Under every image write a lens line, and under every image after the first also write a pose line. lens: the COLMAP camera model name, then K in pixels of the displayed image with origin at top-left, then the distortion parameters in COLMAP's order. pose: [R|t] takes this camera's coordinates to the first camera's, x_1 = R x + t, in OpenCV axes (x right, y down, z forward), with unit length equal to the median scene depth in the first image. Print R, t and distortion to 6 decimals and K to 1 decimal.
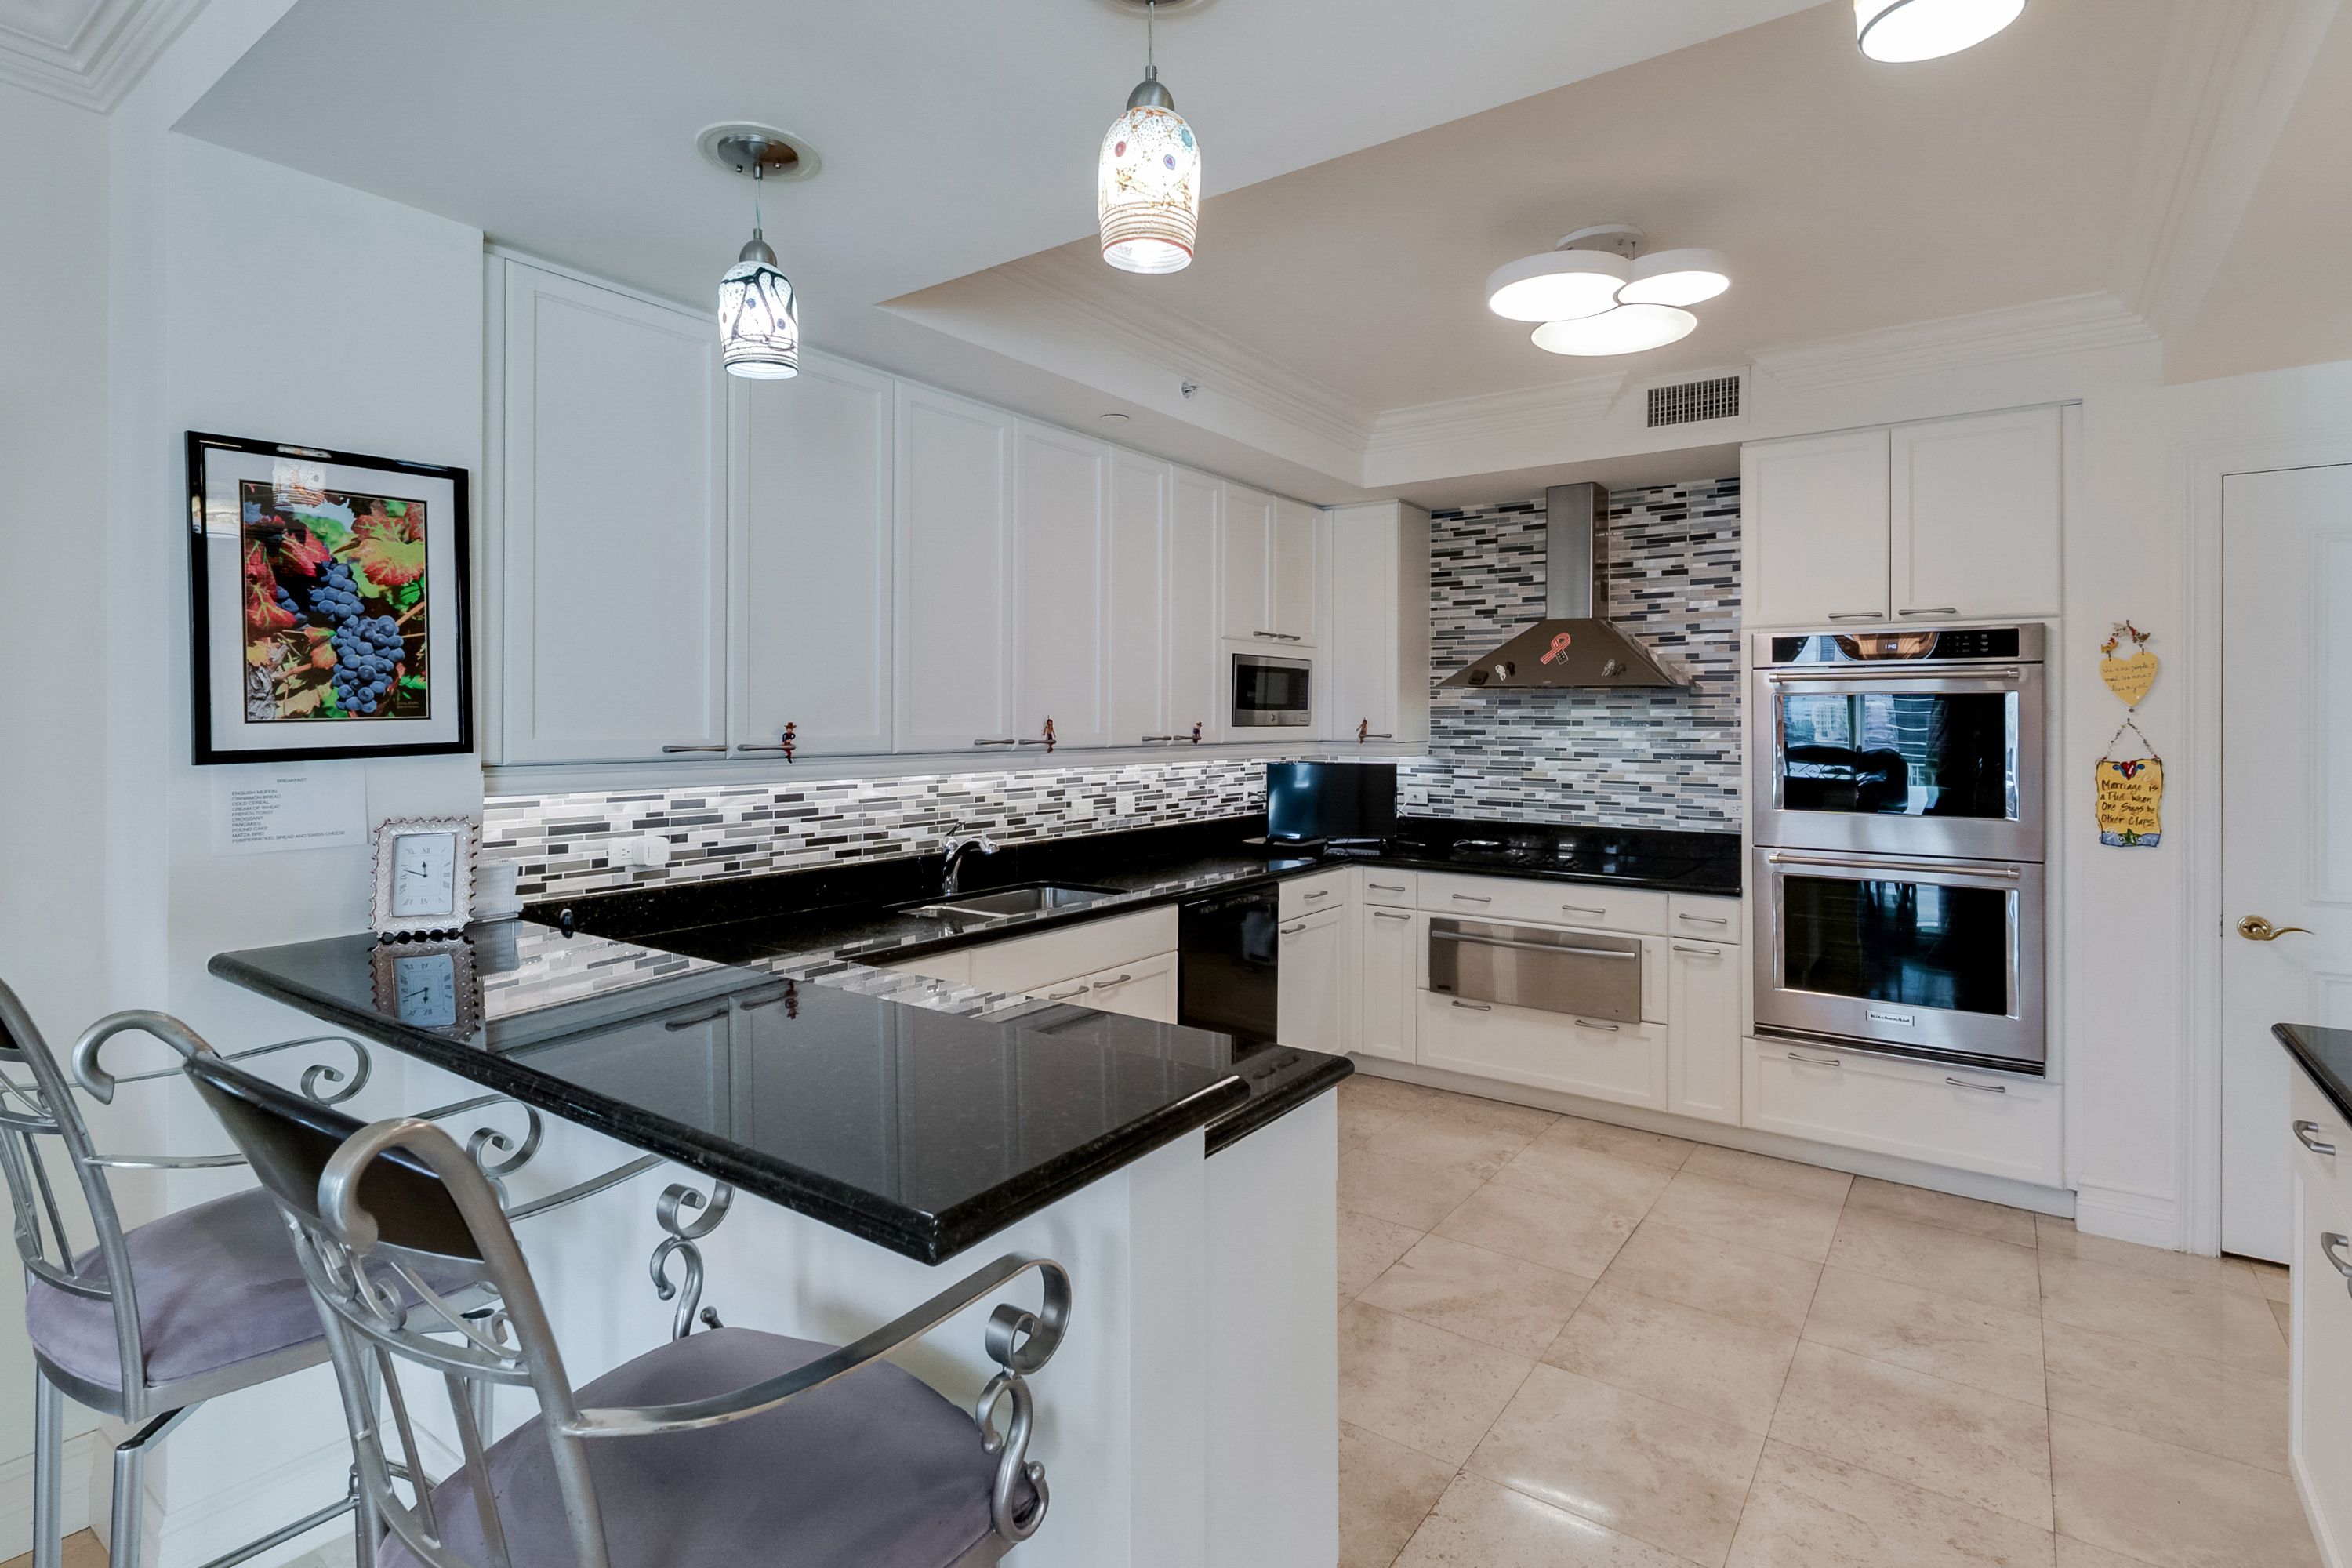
lens RADIAL K [[1144.0, 0, 1183.7], [0, 1144.0, 709.2], [0, 0, 1]] dist [-0.001375, 0.000996]
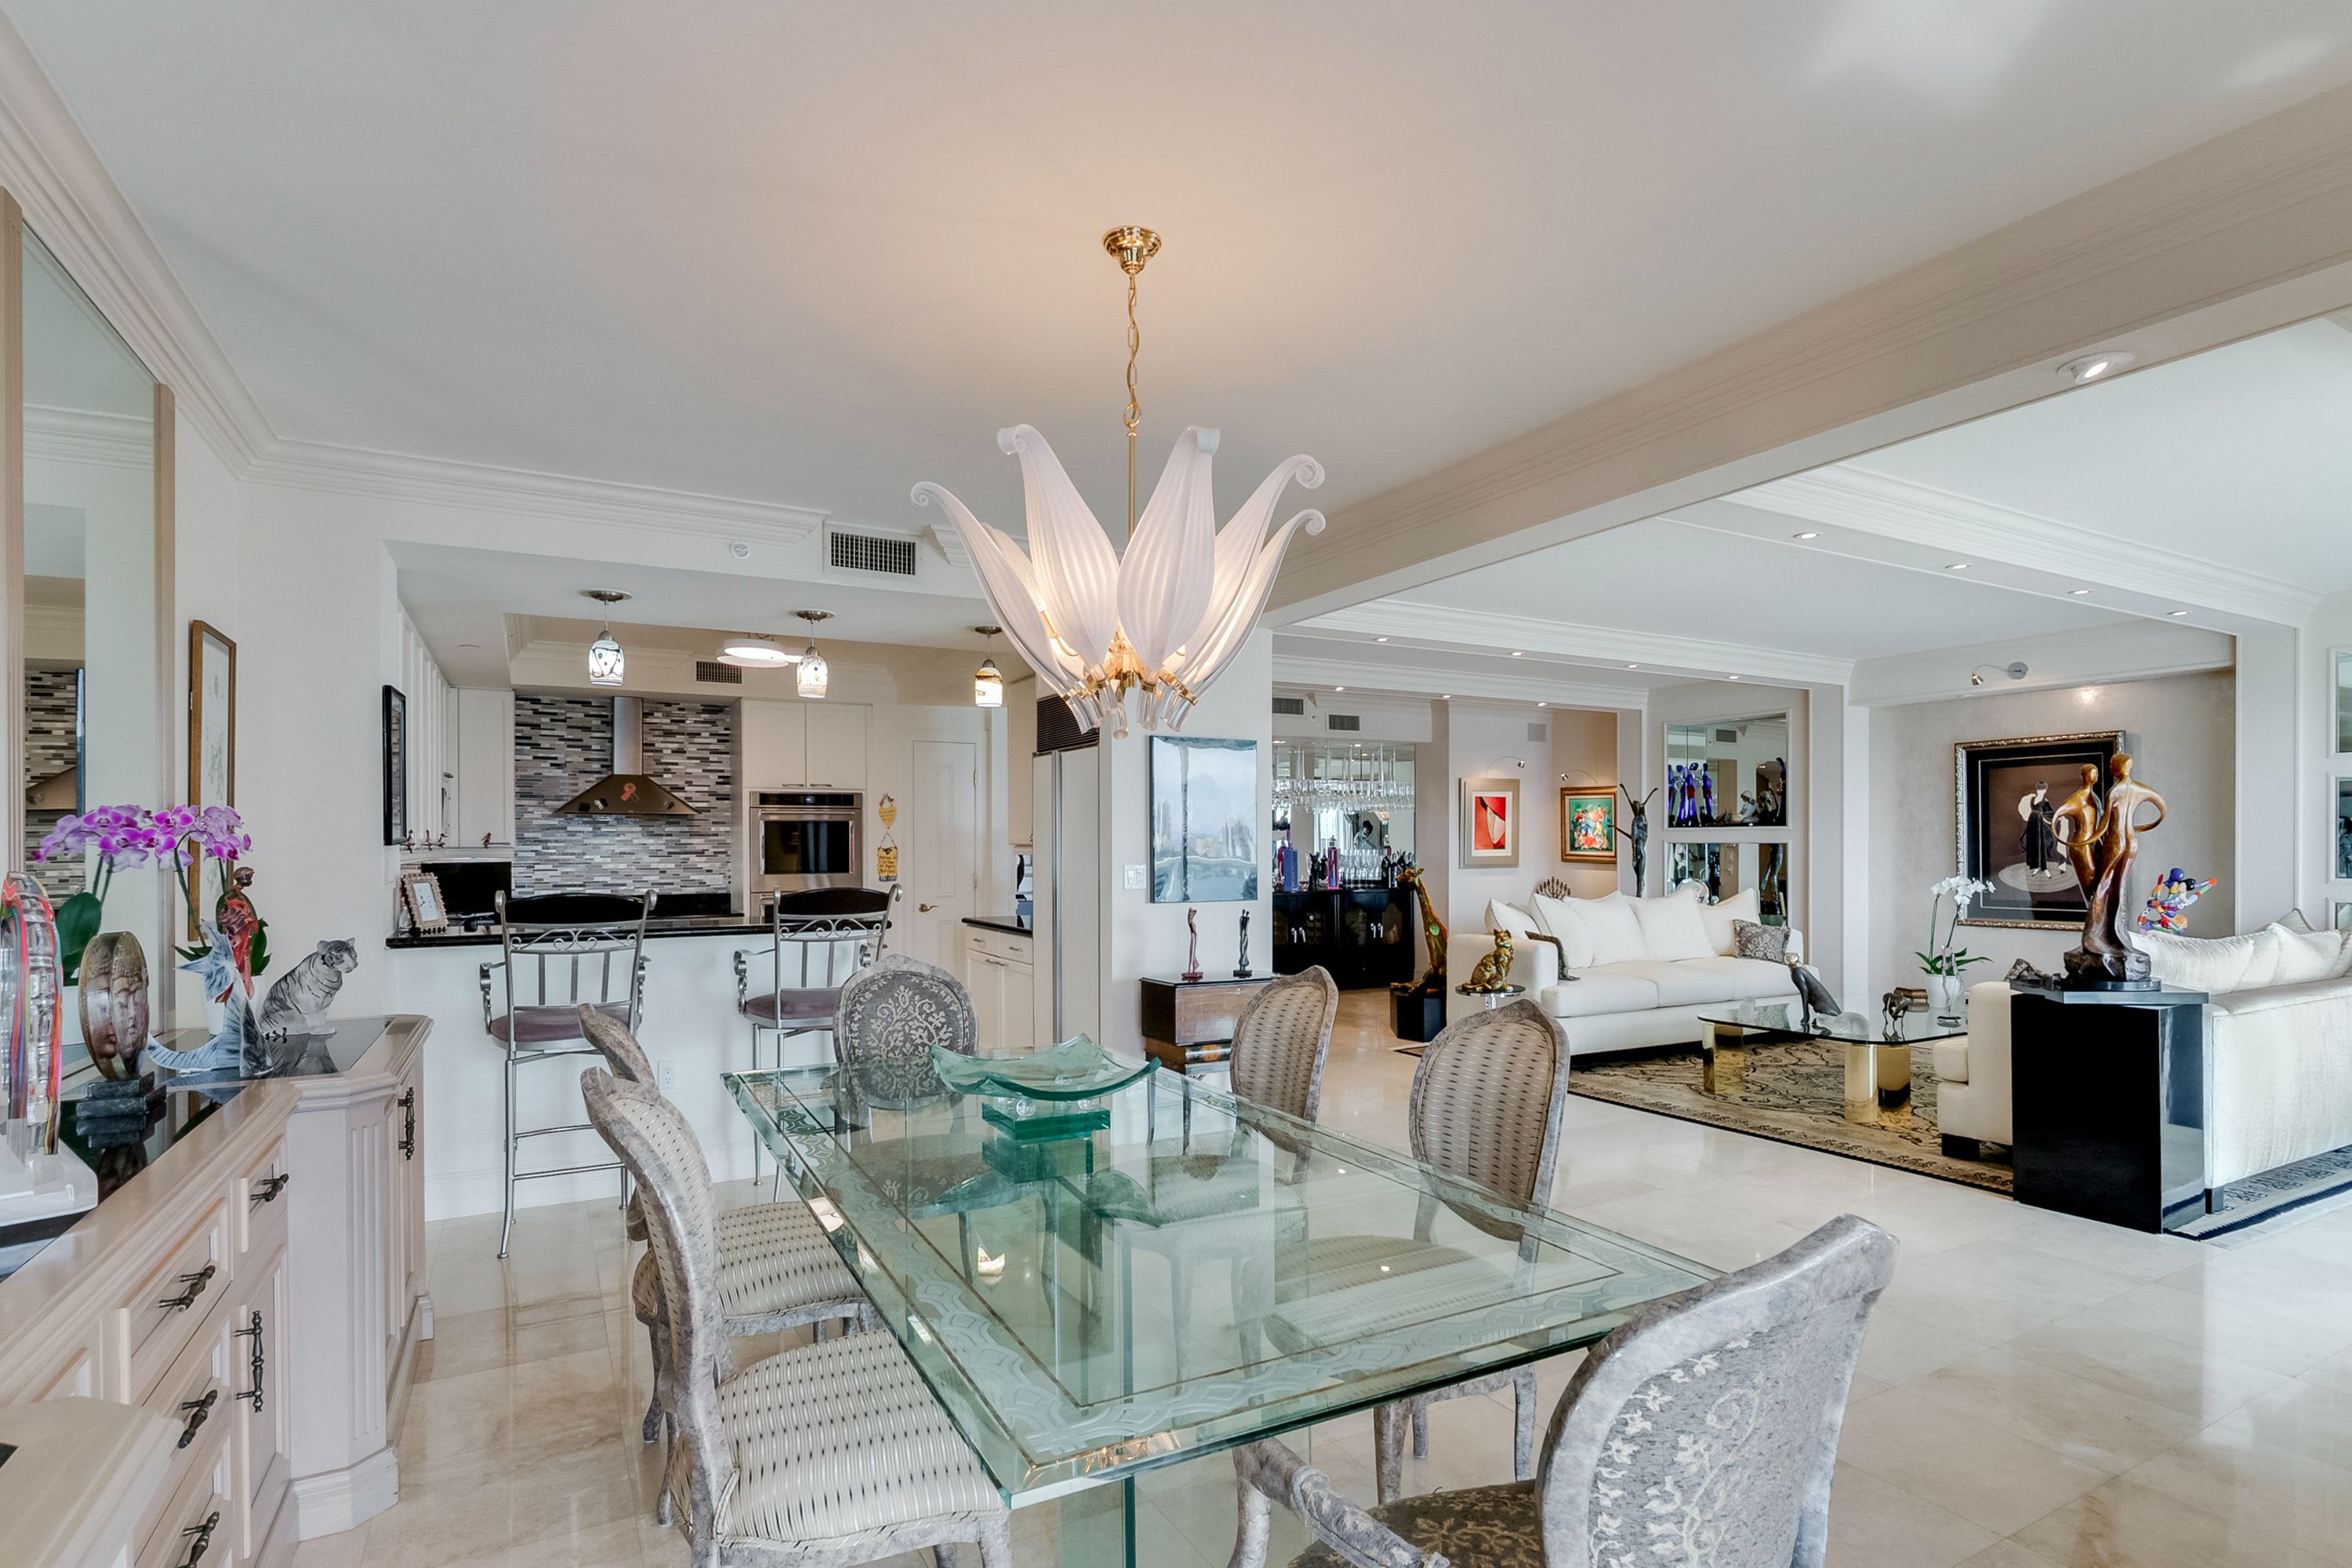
lens RADIAL K [[1144.0, 0, 1170.7], [0, 1144.0, 846.0], [0, 0, 1]] dist [-0.001375, 0.000996]
pose [[0.439201, -0.005591, 0.898371, -0.853077], [-0.001867, 0.999973, 0.007136, 0.015388], [-0.898387, -0.004811, 0.439179, -0.496370]]
